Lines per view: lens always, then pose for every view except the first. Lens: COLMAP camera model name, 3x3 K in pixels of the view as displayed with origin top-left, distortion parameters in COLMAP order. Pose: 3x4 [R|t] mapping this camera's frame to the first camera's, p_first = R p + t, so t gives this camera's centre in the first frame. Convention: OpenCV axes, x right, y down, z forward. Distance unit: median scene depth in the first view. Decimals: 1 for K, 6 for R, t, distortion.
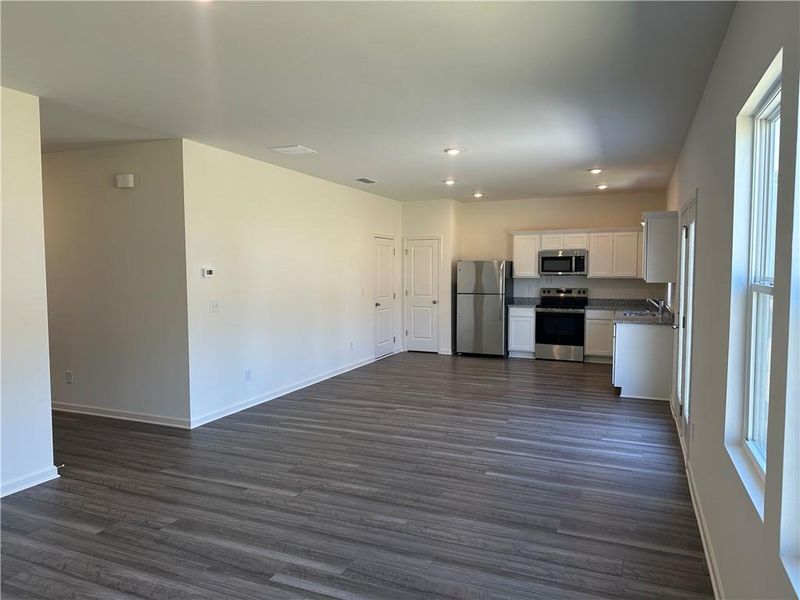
lens RADIAL K [[539.5, 0, 400.9], [0, 539.5, 303.5], [0, 0, 1]] dist [0.040600, -0.009072]
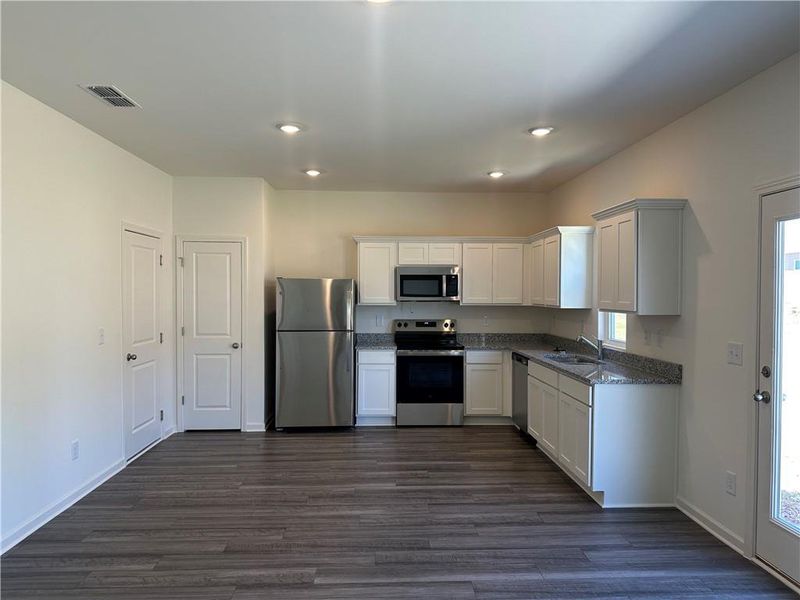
lens RADIAL K [[539.5, 0, 403.9], [0, 539.5, 301.3], [0, 0, 1]] dist [0.040600, -0.009072]
pose [[0.895070, 0.001902, 0.445921, -0.040442], [0.022719, 0.998498, -0.049862, -0.018366], [-0.445346, 0.054761, 0.893683, 0.392511]]
